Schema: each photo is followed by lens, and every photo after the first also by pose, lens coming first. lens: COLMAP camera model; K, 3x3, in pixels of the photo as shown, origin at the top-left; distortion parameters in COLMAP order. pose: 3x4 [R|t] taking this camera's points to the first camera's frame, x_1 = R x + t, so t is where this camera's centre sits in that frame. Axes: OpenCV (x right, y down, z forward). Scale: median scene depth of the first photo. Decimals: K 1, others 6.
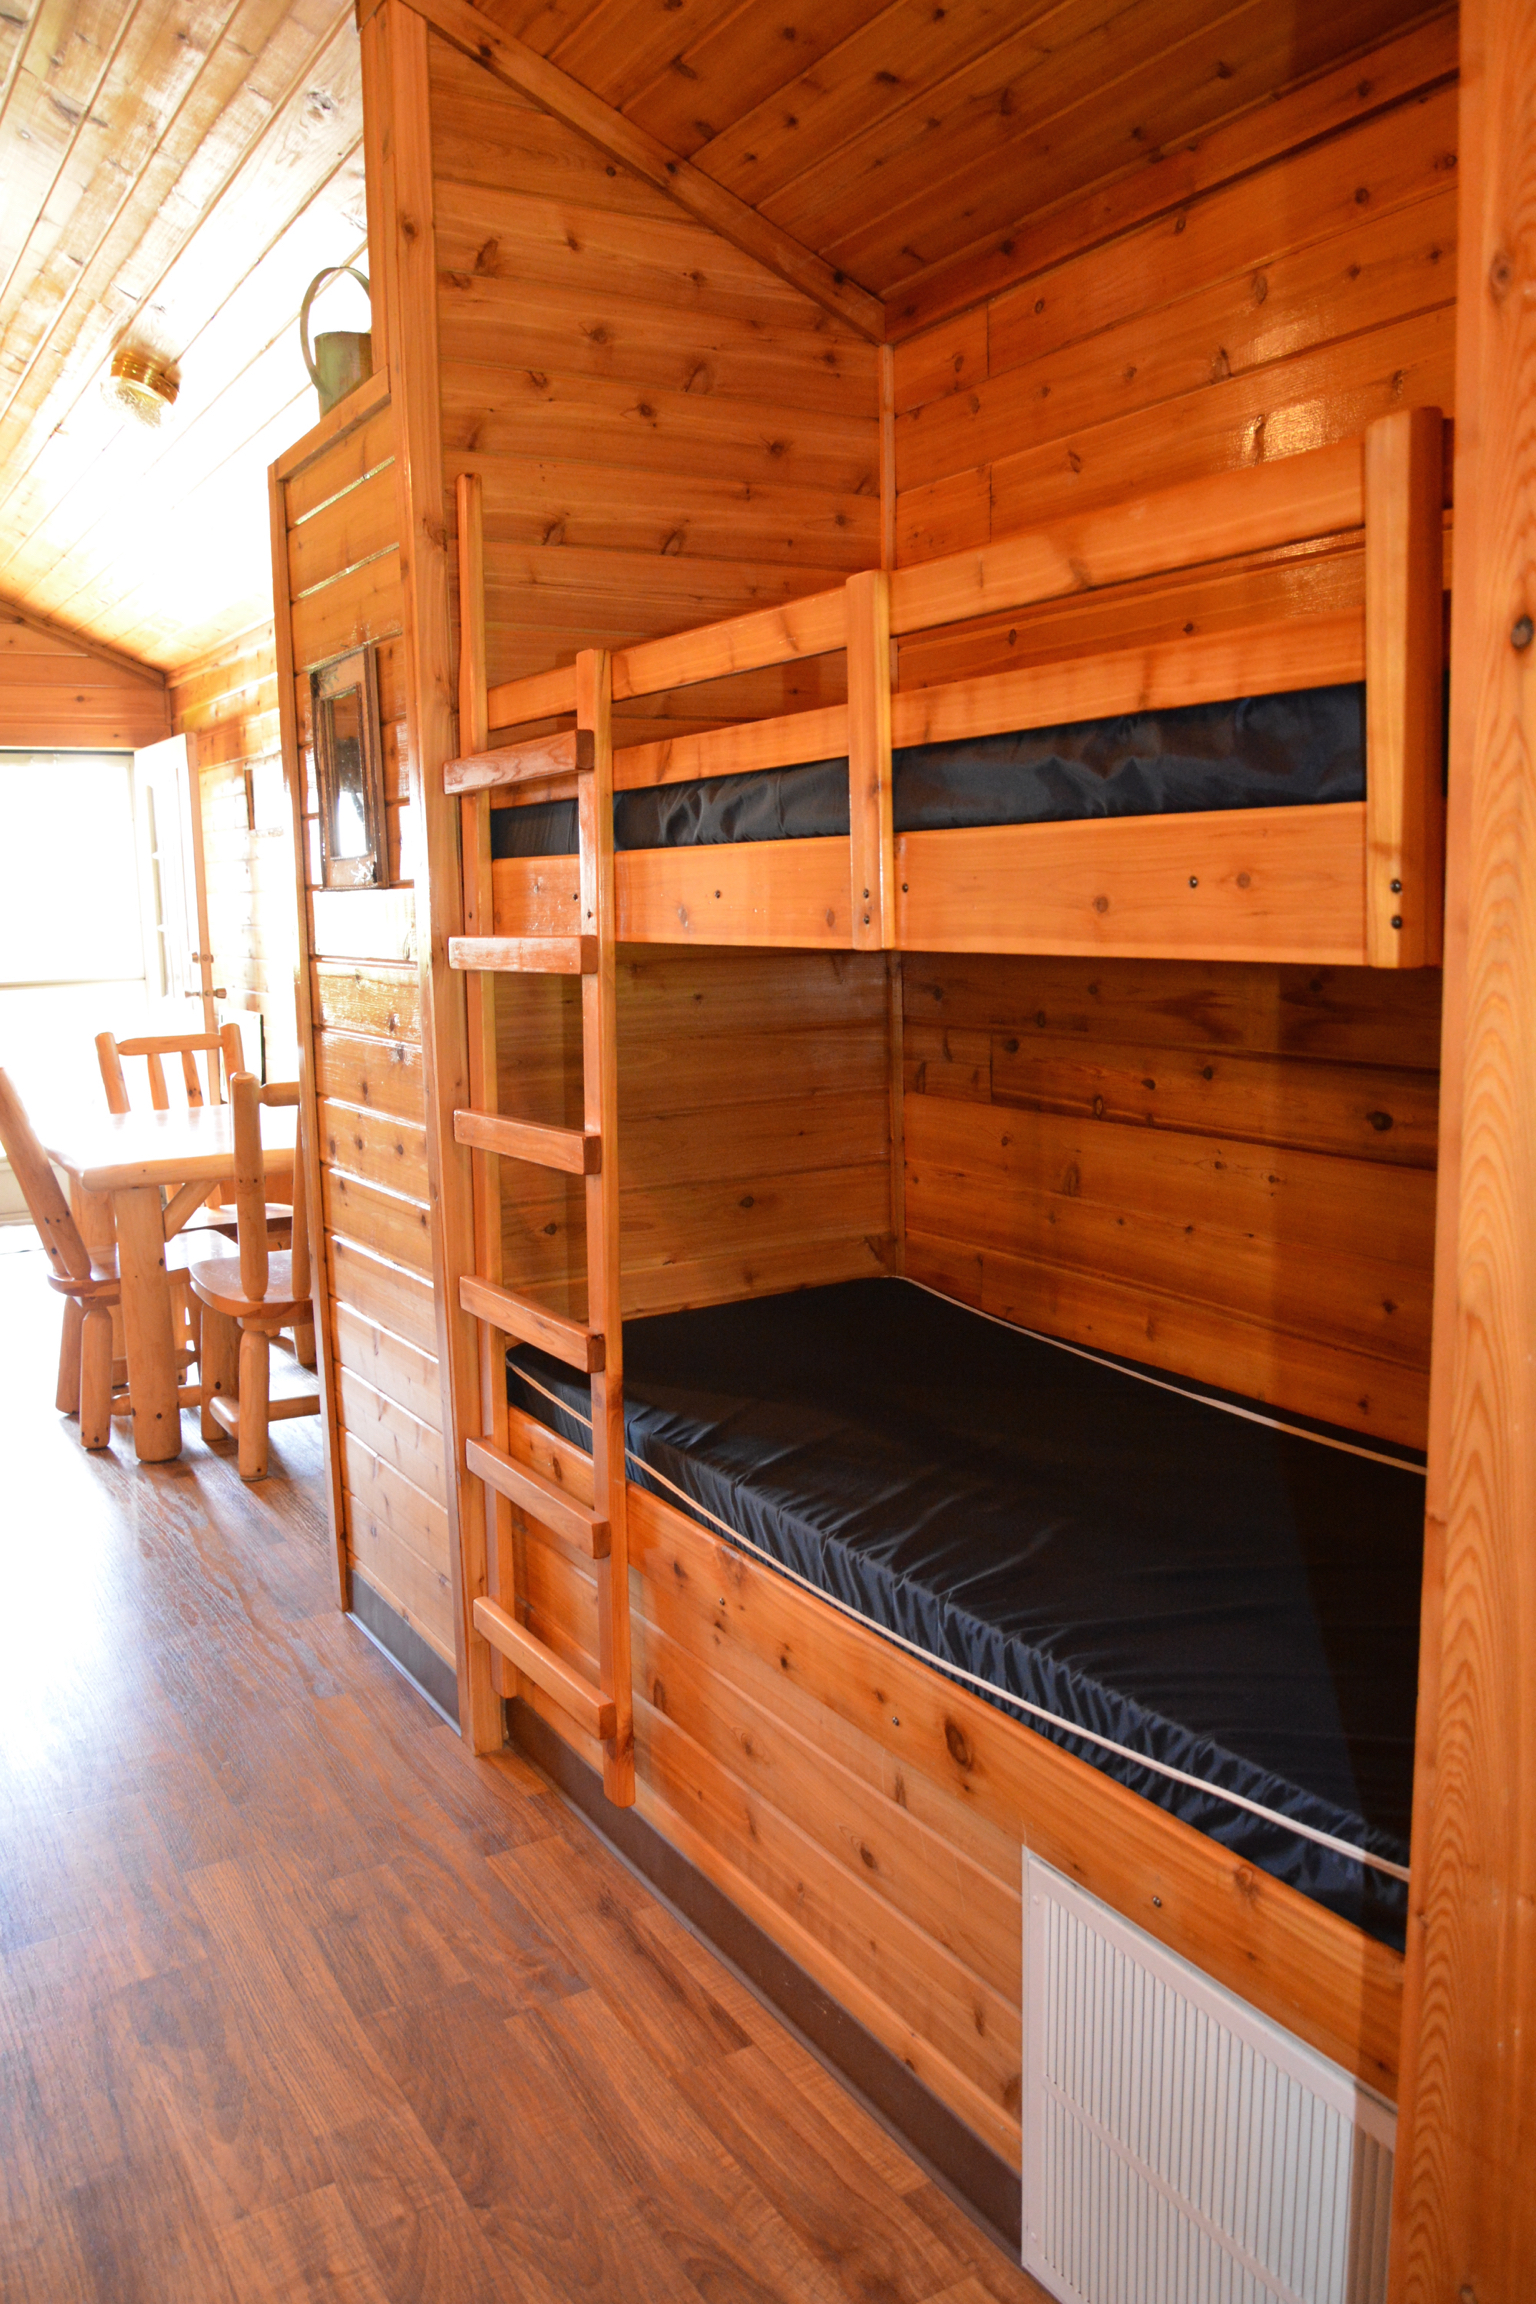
lens RADIAL K [[1838.2, 0, 771.4], [0, 1838.2, 1152.8], [0, 0, 1]] dist [-0.007290, -0.004354]
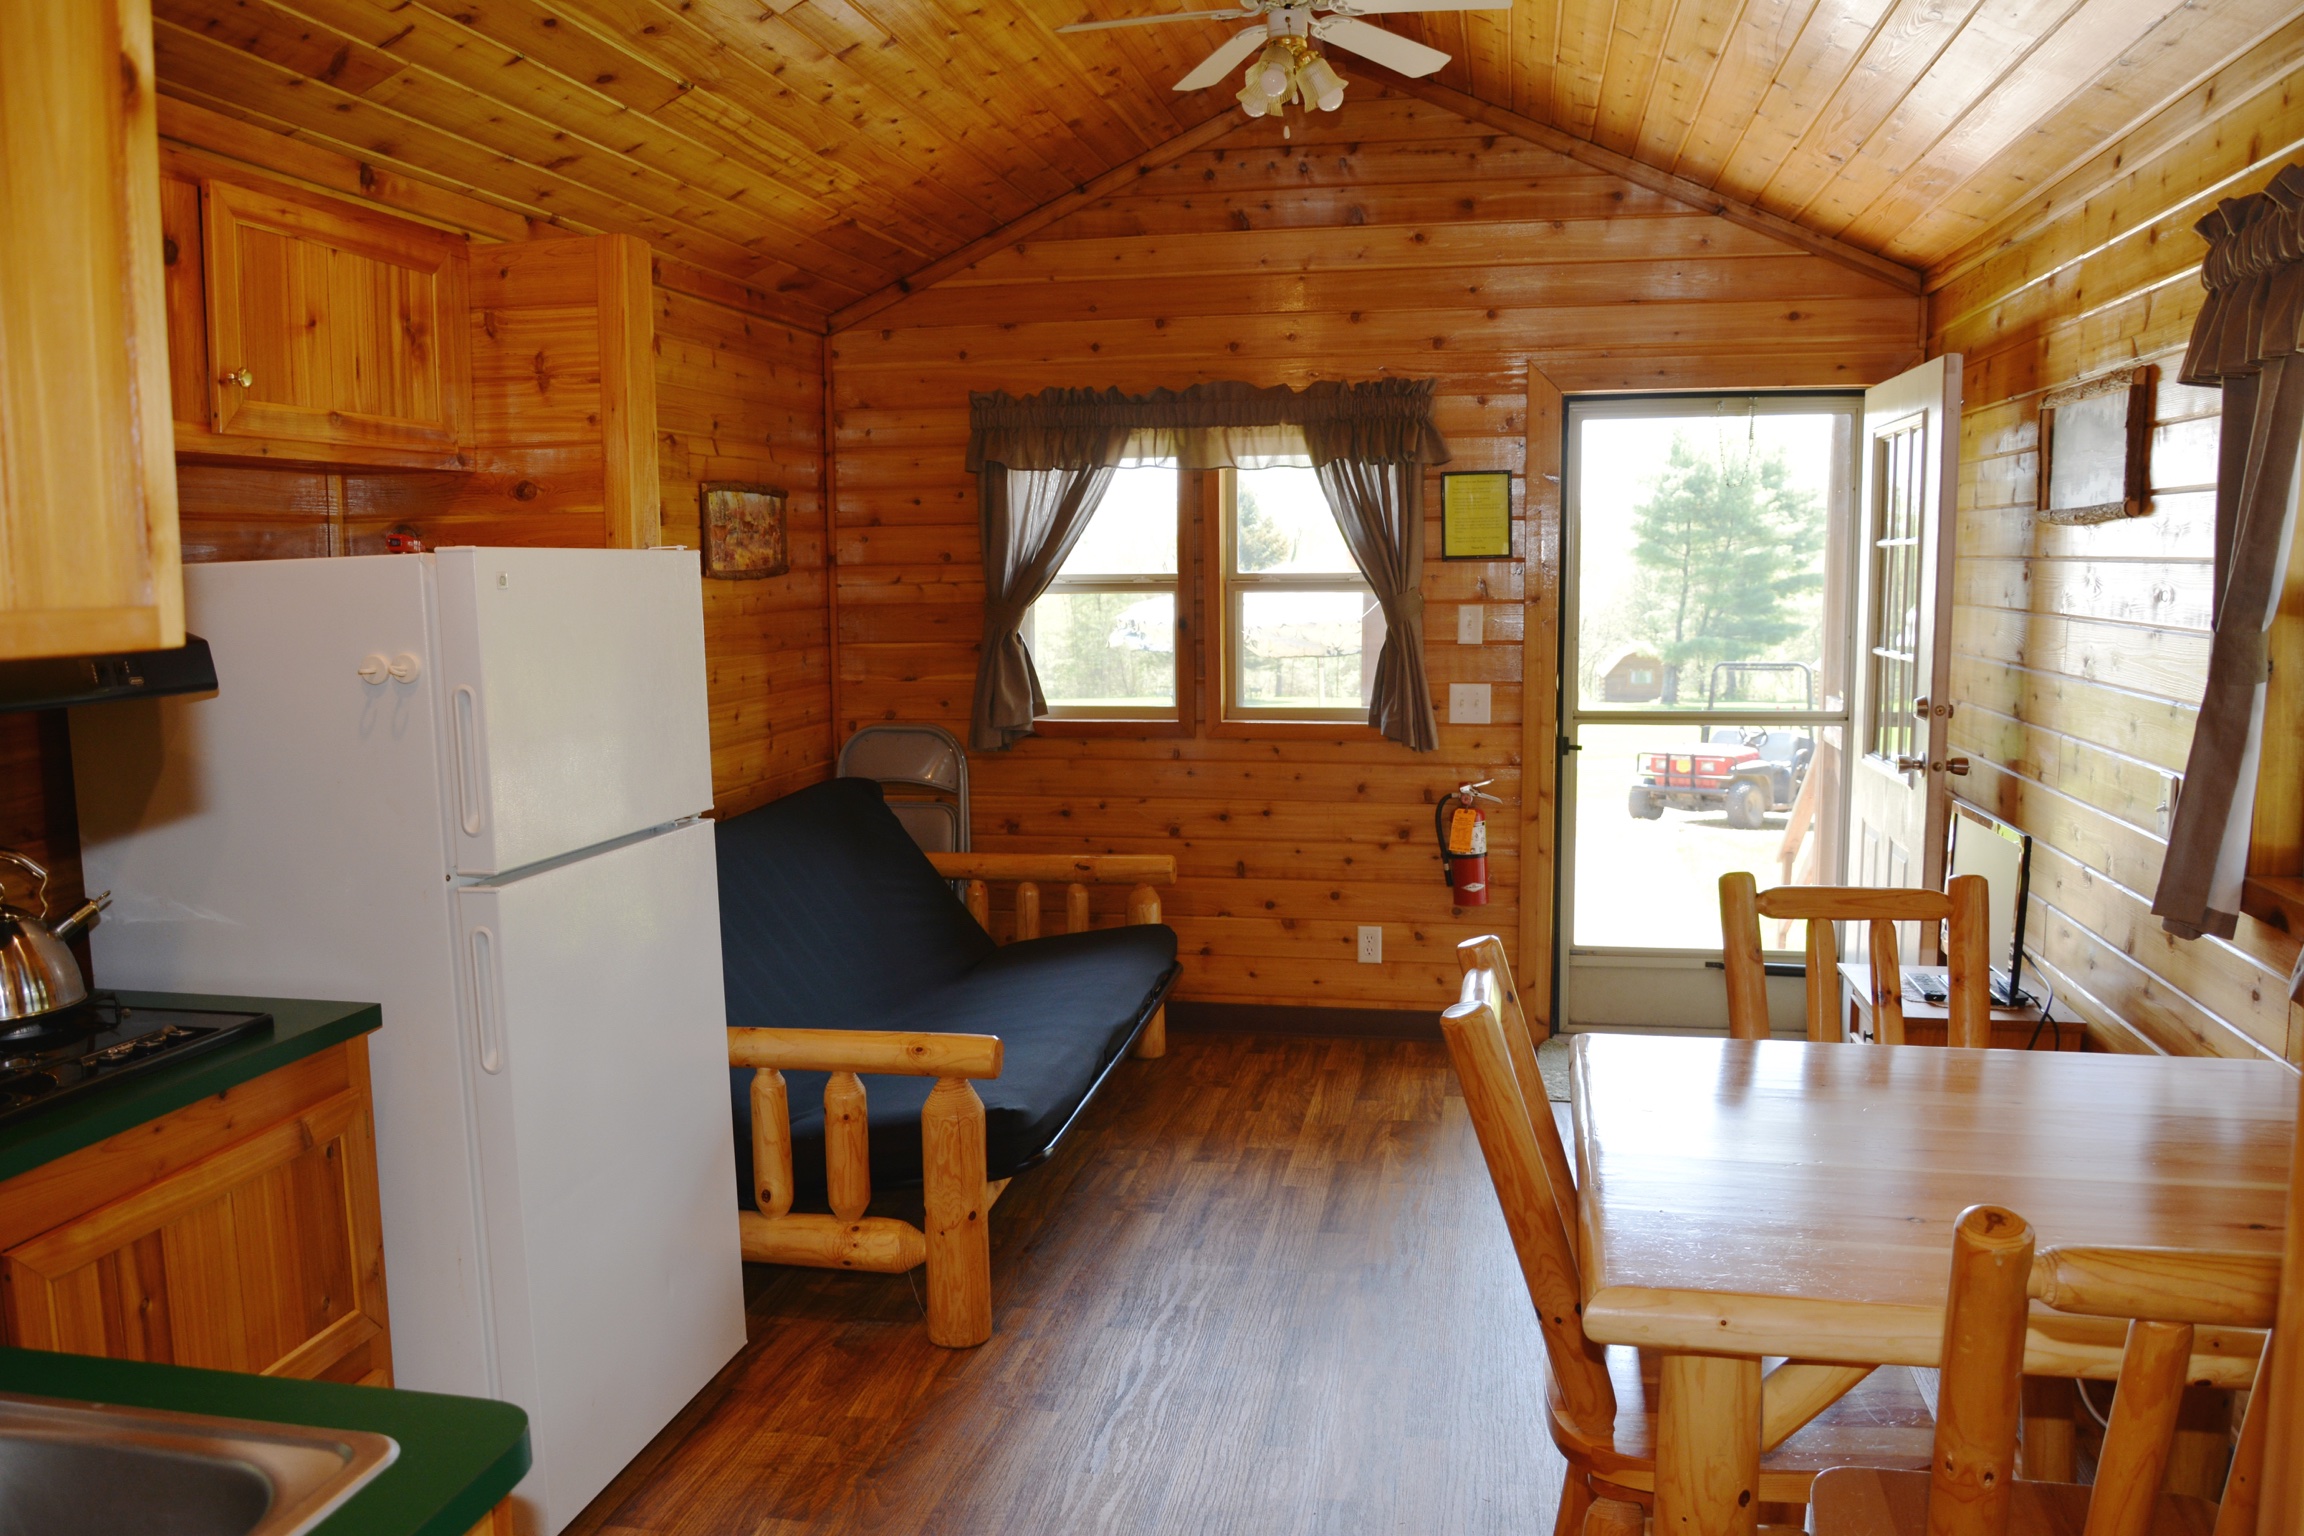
lens RADIAL K [[1838.2, 0, 1159.4], [0, 1838.2, 769.8], [0, 0, 1]] dist [-0.007290, -0.004354]
pose [[0.762016, 0.087557, -0.641612, -0.106082], [-0.099189, 0.994906, 0.017966, -0.070074], [0.639917, 0.049951, 0.766819, 0.345091]]
